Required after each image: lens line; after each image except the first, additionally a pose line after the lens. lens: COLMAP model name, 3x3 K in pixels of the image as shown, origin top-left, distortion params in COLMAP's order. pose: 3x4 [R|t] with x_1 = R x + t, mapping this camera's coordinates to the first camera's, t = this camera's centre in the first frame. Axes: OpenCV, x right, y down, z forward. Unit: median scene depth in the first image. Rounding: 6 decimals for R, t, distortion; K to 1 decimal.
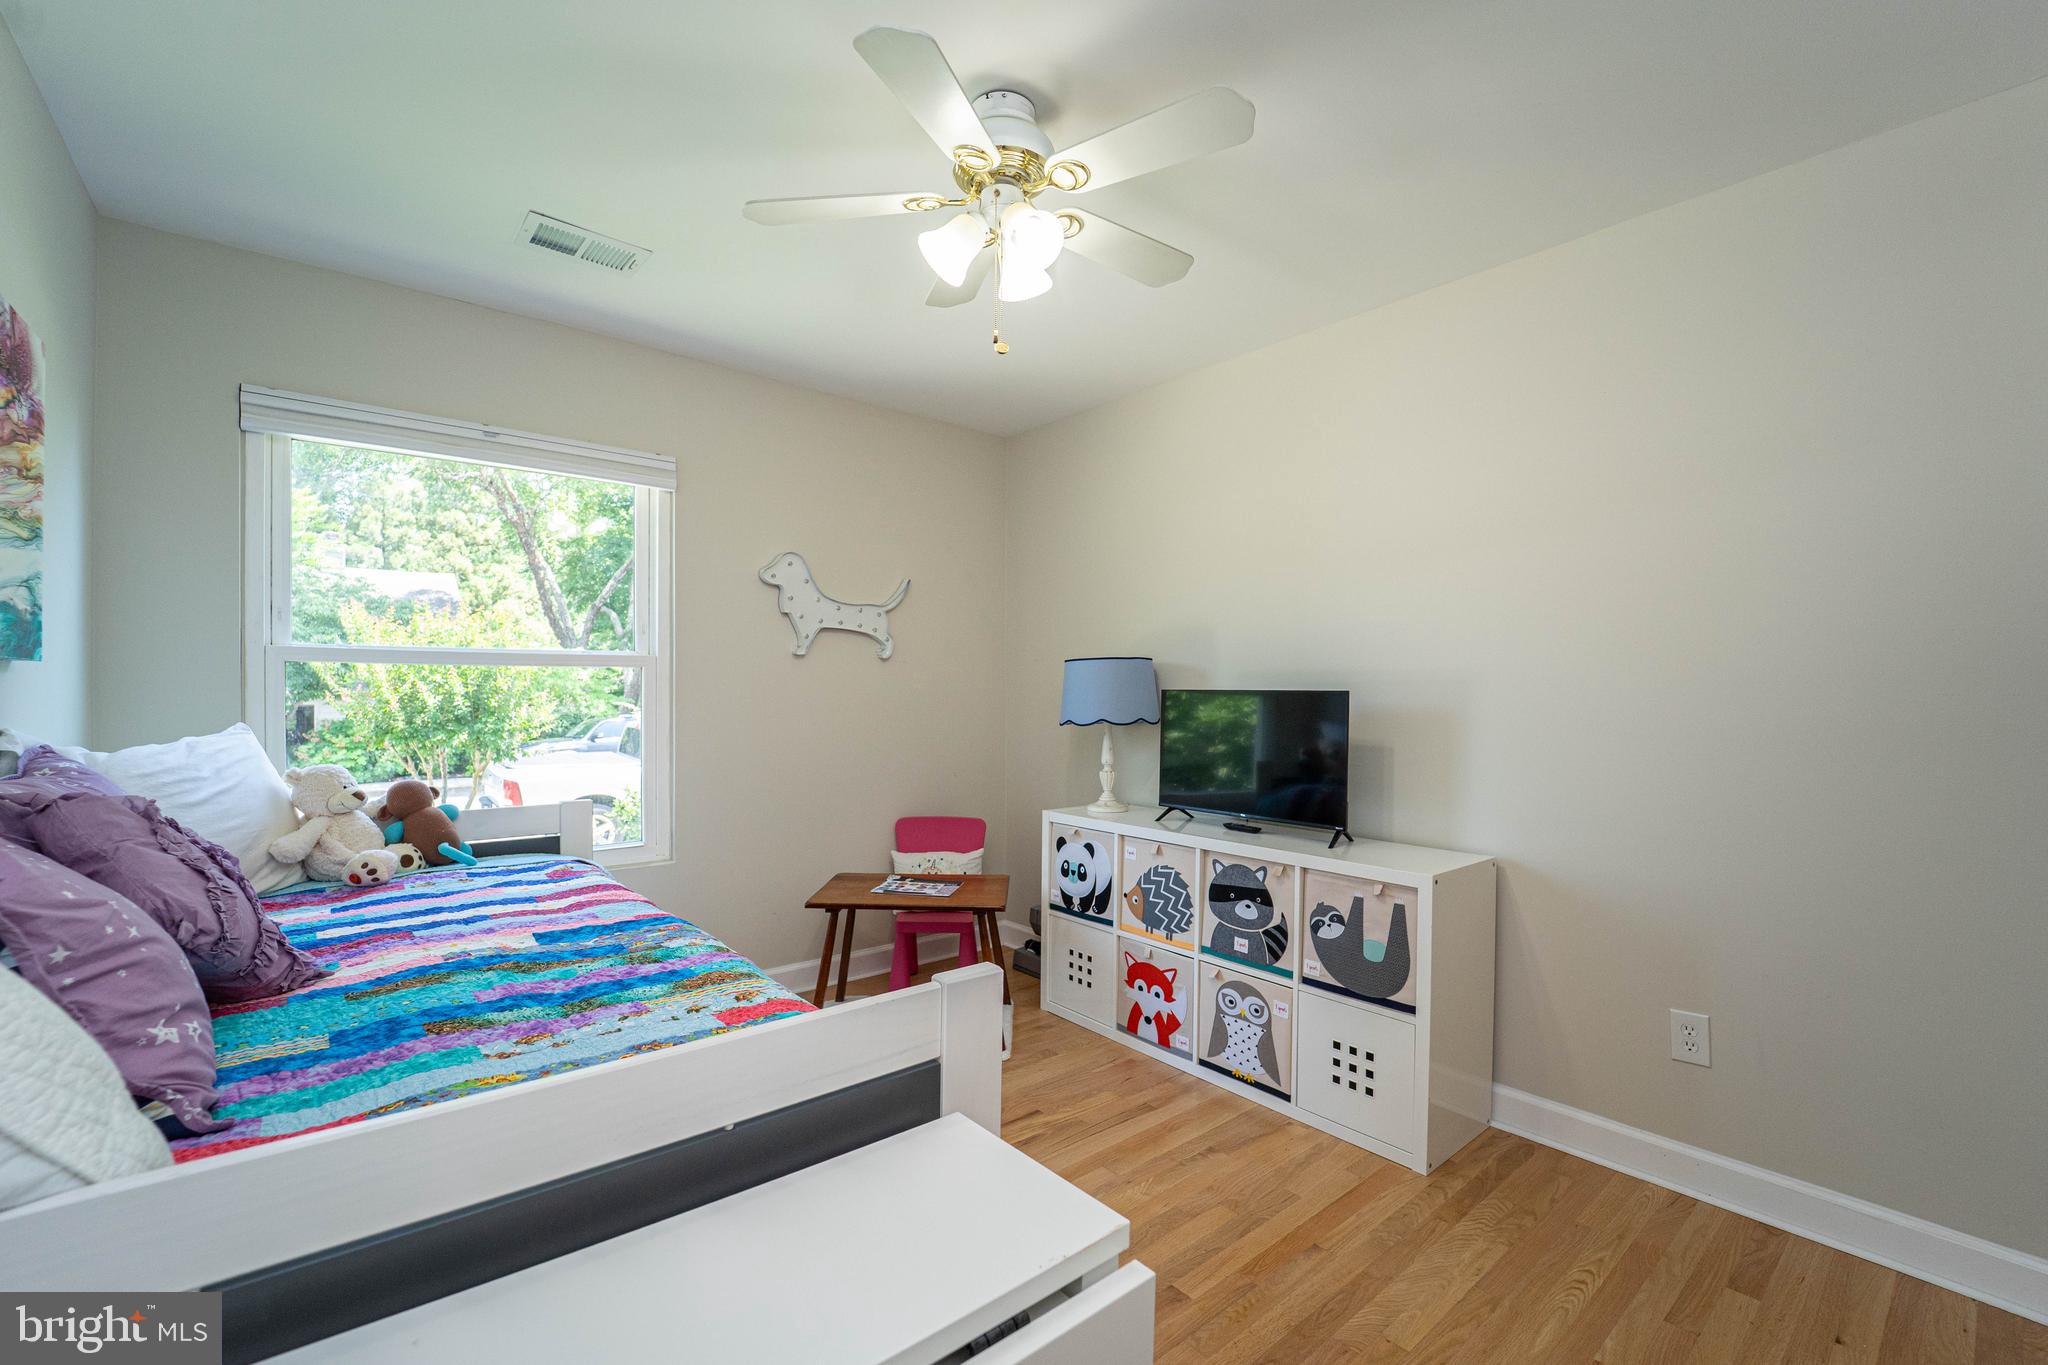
lens RADIAL K [[833.9, 0, 1028.0], [0, 833.9, 686.0], [0, 0, 1]] dist [-0.022519, -0.000495]
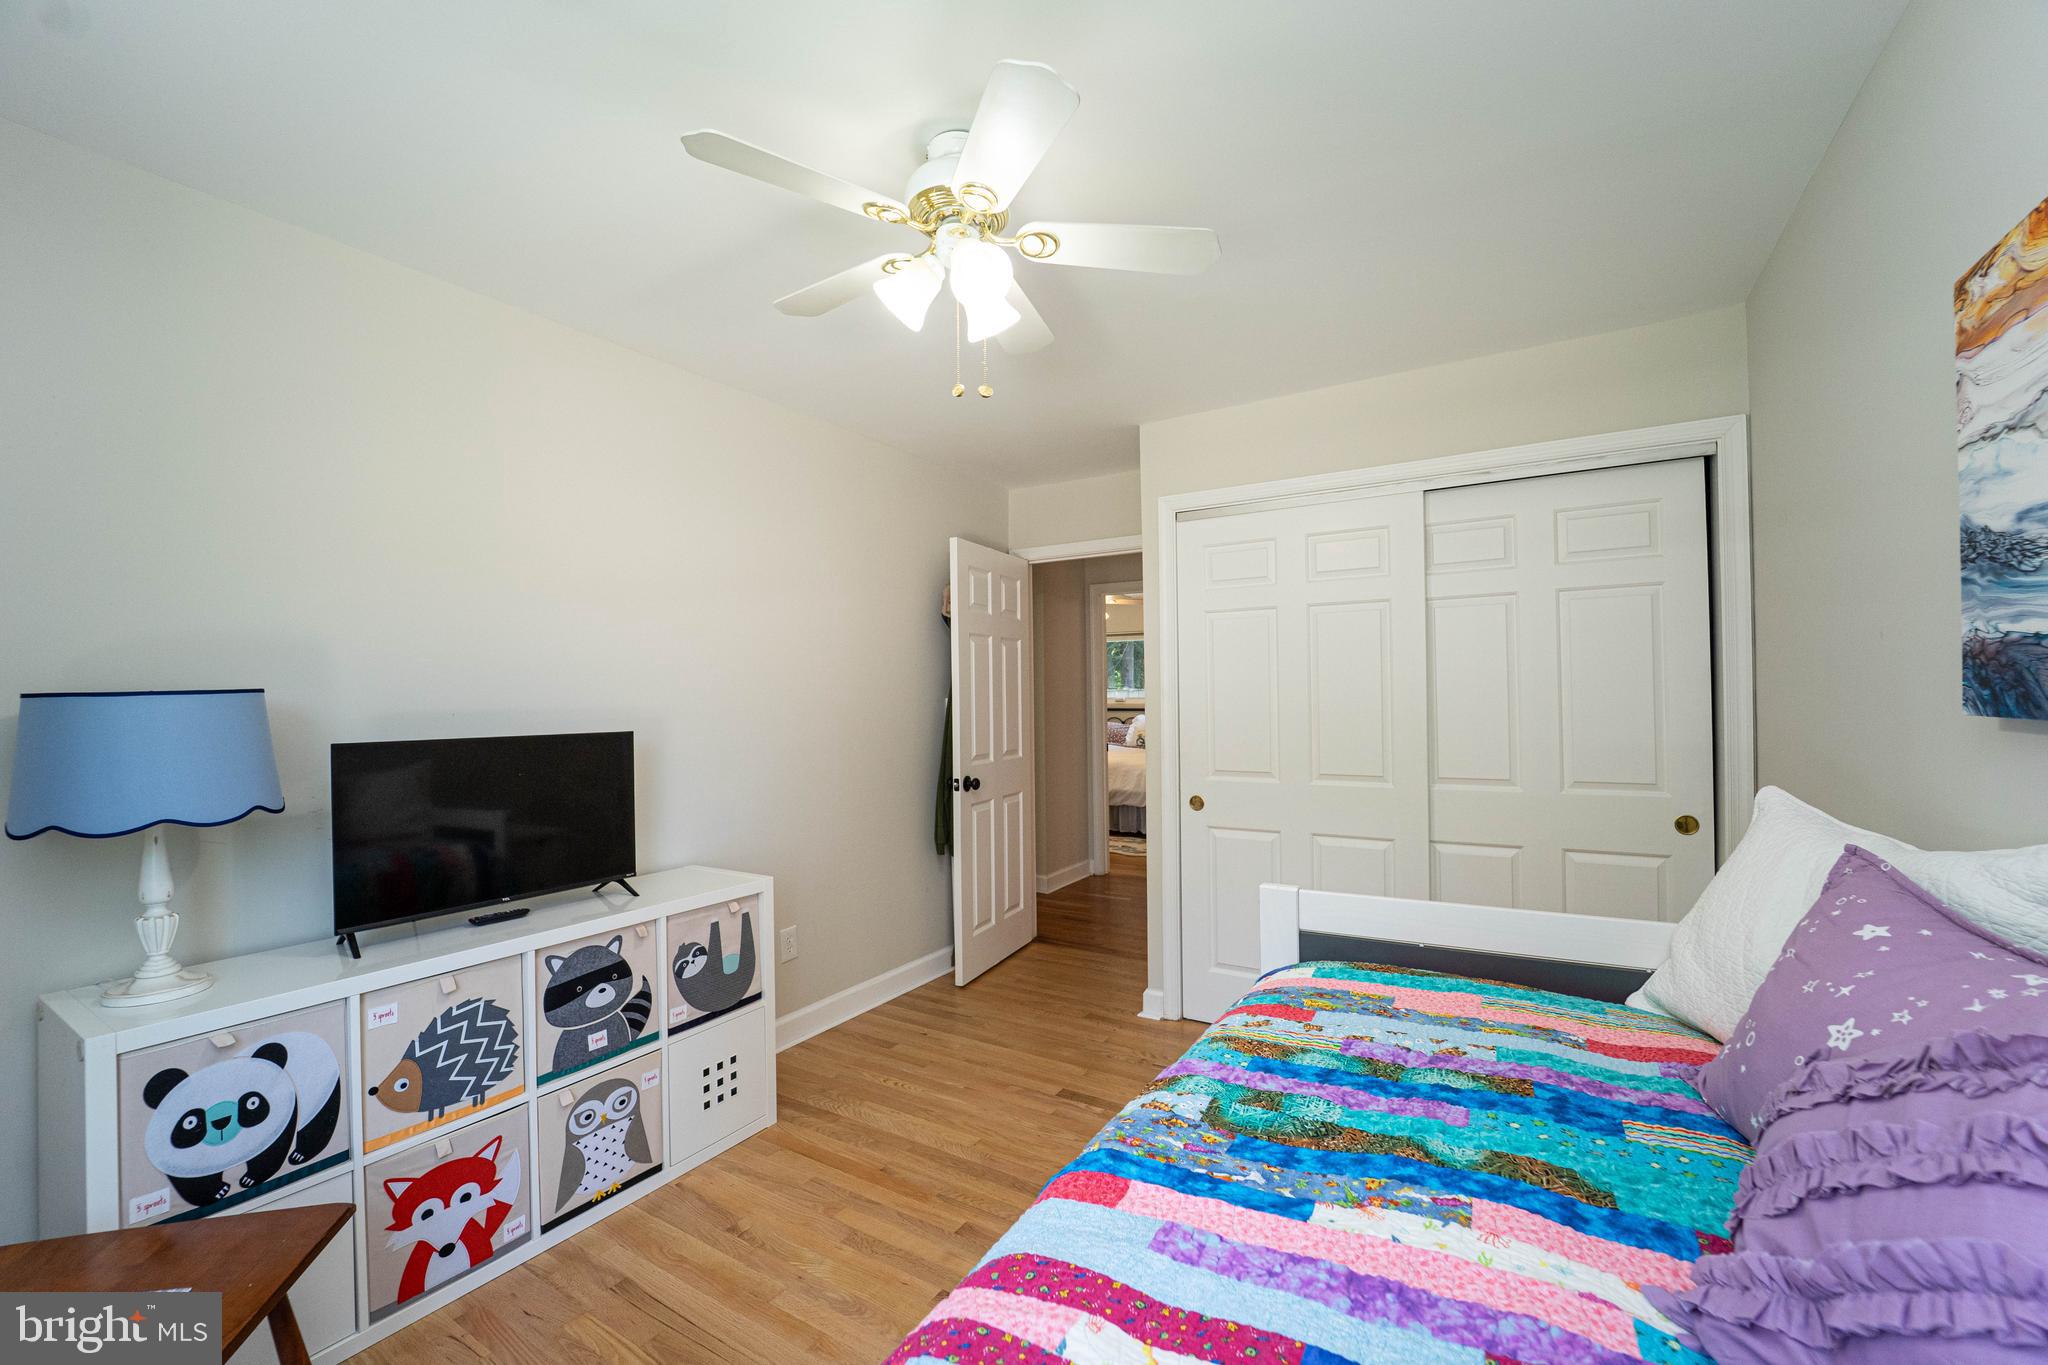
lens RADIAL K [[833.9, 0, 1028.0], [0, 833.9, 686.0], [0, 0, 1]] dist [-0.022519, -0.000495]
pose [[-0.300373, 0.008929, 0.953780, -0.680063], [0.004697, 0.999958, -0.007882, -0.037130], [-0.953810, 0.002113, -0.300402, 0.848079]]
